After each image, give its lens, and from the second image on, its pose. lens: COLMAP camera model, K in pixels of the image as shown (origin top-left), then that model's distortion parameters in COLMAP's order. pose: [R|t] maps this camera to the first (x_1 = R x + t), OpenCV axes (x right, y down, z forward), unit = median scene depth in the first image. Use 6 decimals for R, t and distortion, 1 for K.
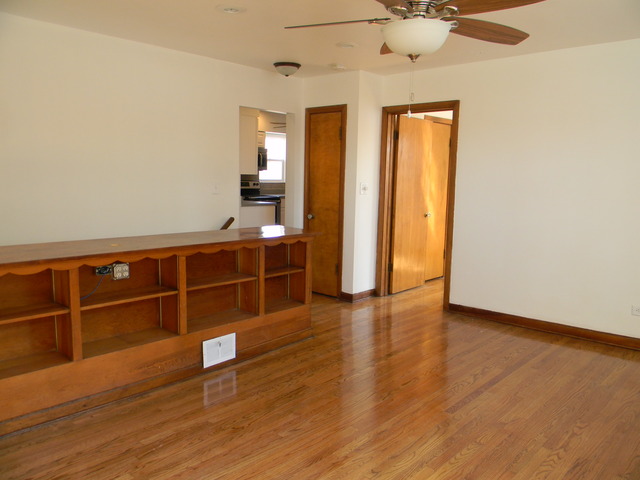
lens RADIAL K [[513.4, 0, 316.6], [0, 513.4, 235.8], [0, 0, 1]] dist [0.006107, -0.023640]
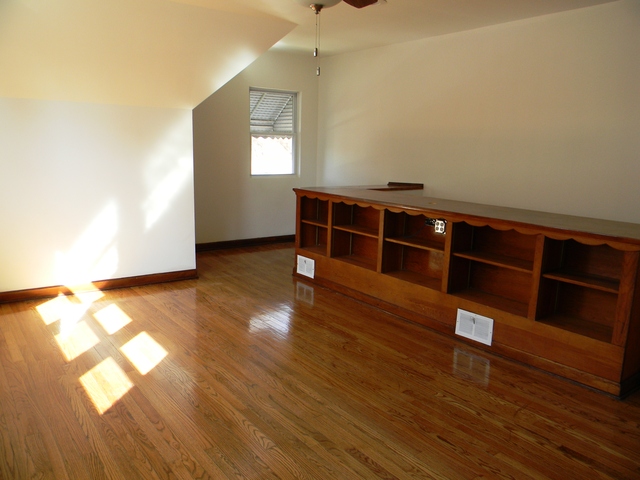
lens RADIAL K [[513.4, 0, 317.2], [0, 513.4, 243.4], [0, 0, 1]] dist [0.006107, -0.023640]
pose [[-0.197265, 0.165523, -0.966276, 0.847279], [-0.132176, 0.972153, 0.193514, -0.088790], [0.971399, 0.165892, -0.169894, 0.907498]]
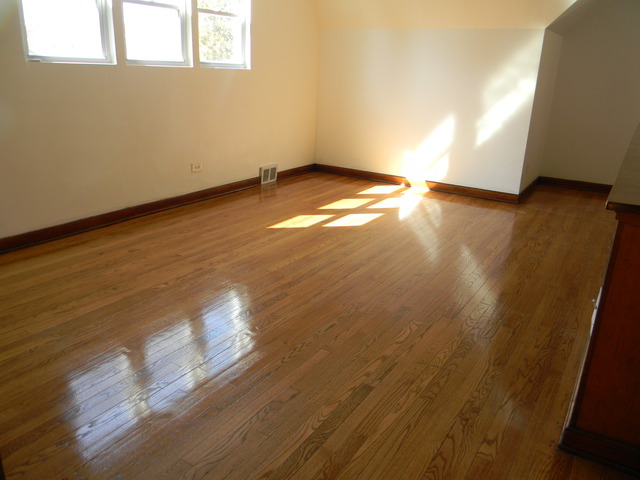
lens RADIAL K [[513.4, 0, 320.5], [0, 513.4, 240.8], [0, 0, 1]] dist [0.006107, -0.023640]
pose [[-0.982811, 0.008190, -0.184430, 0.320911], [-0.069716, 0.908578, 0.411857, -0.136280], [0.170942, 0.417636, -0.892390, 1.626655]]
